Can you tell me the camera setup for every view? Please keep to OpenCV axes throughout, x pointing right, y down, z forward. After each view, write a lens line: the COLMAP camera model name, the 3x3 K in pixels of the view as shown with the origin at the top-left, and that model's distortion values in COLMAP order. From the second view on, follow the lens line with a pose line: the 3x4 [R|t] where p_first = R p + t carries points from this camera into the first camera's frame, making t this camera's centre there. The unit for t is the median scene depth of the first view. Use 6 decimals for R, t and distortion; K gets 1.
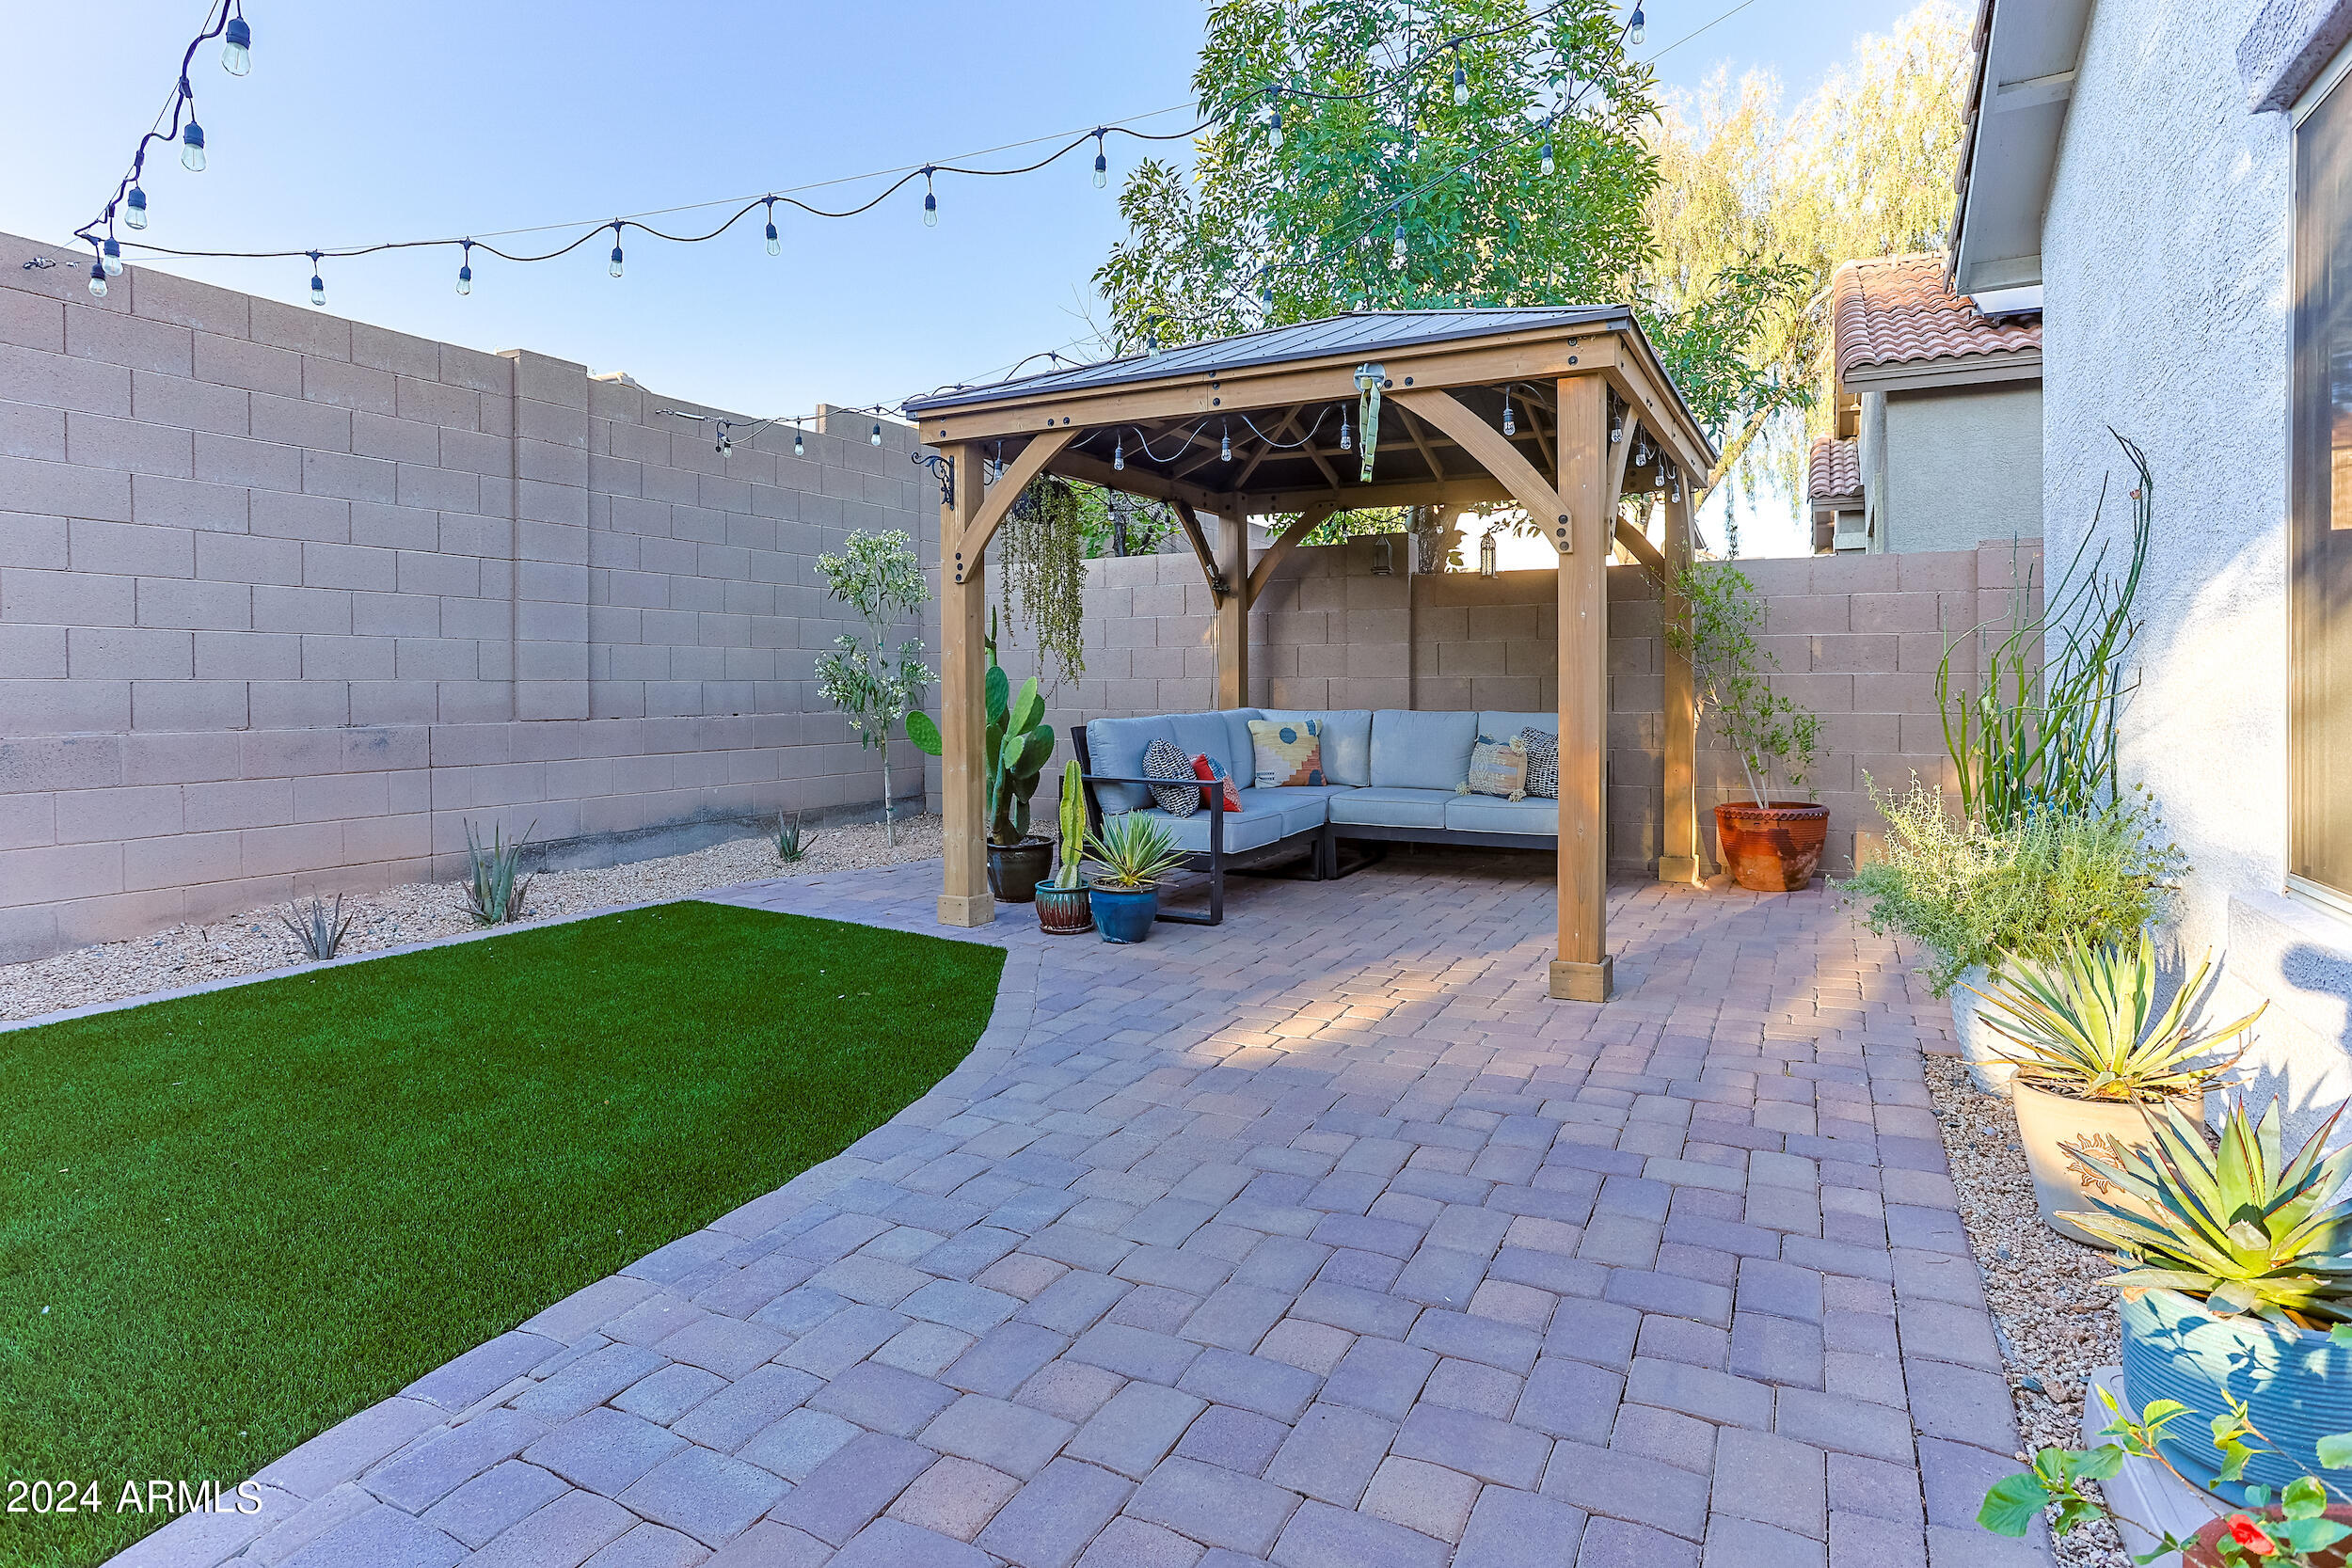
lens RADIAL K [[1243.9, 0, 1165.0], [0, 1243.9, 684.6], [0, 0, 1]] dist [-0.056367, 0.000407]
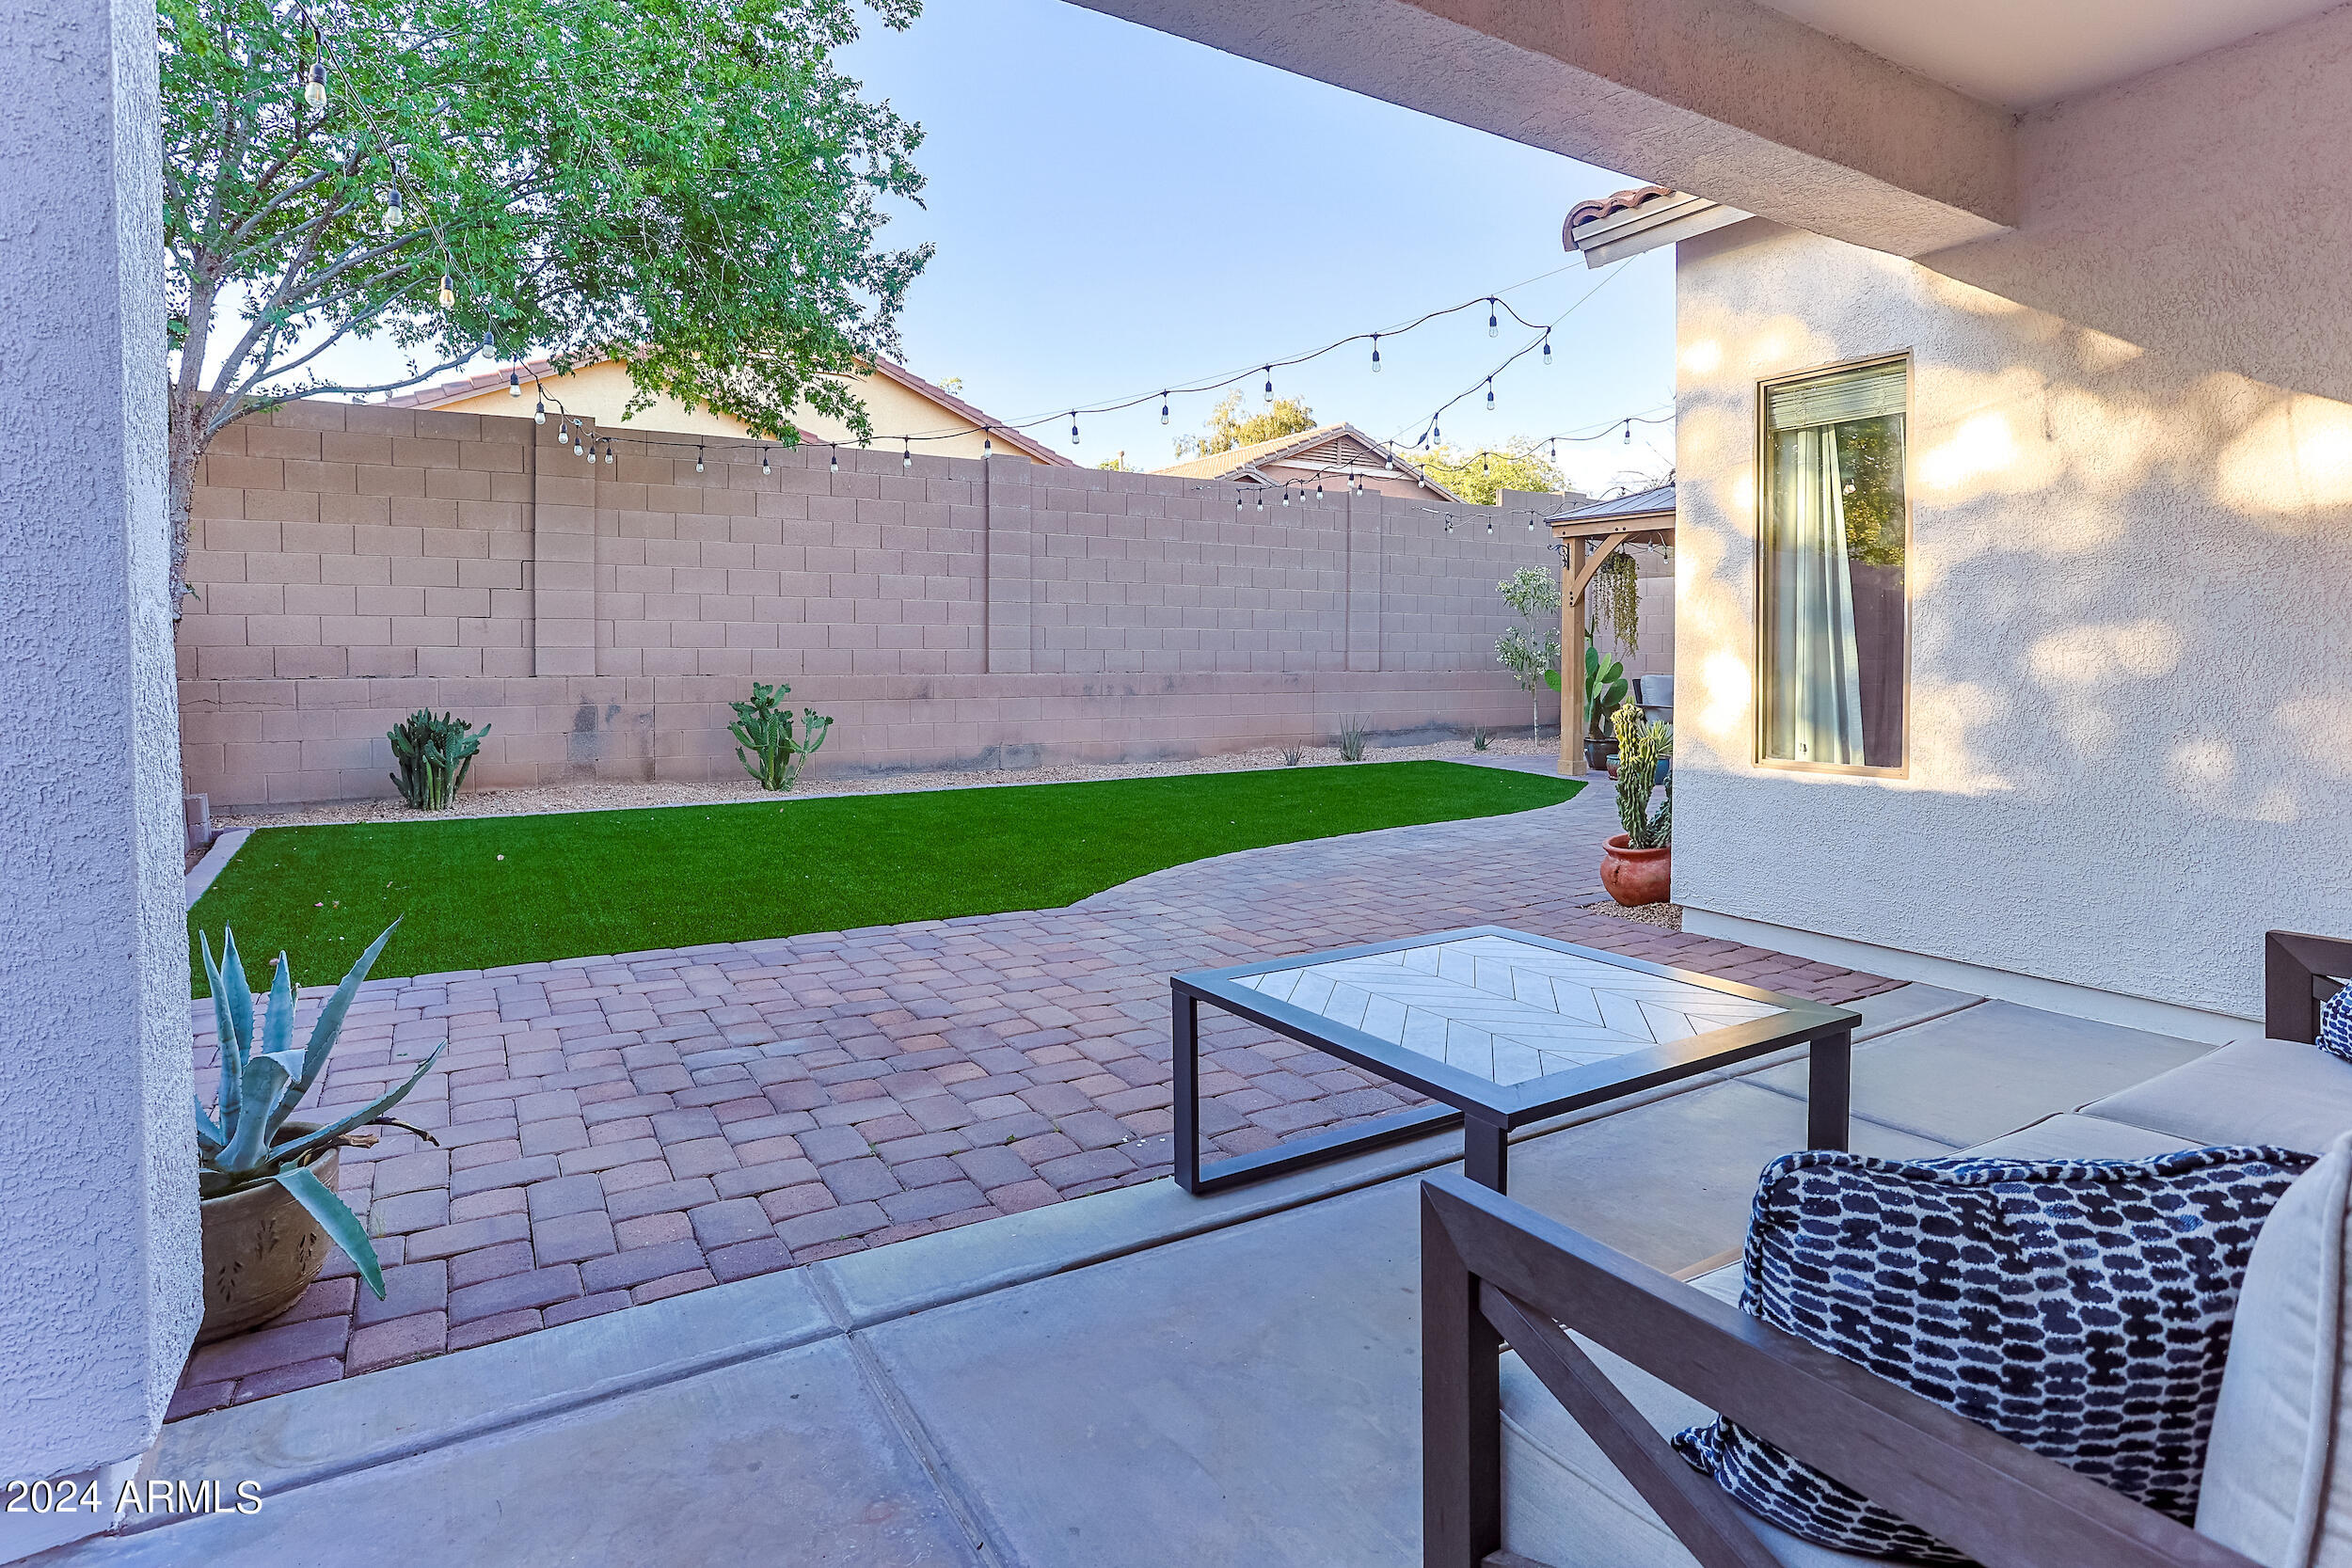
lens RADIAL K [[1243.9, 0, 1165.0], [0, 1243.9, 684.6], [0, 0, 1]] dist [-0.056367, 0.000407]
pose [[0.869130, 0.022912, -0.494052, 0.223192], [-0.009788, 0.999528, 0.029134, -0.005068], [0.494487, -0.020485, 0.868944, -0.940549]]
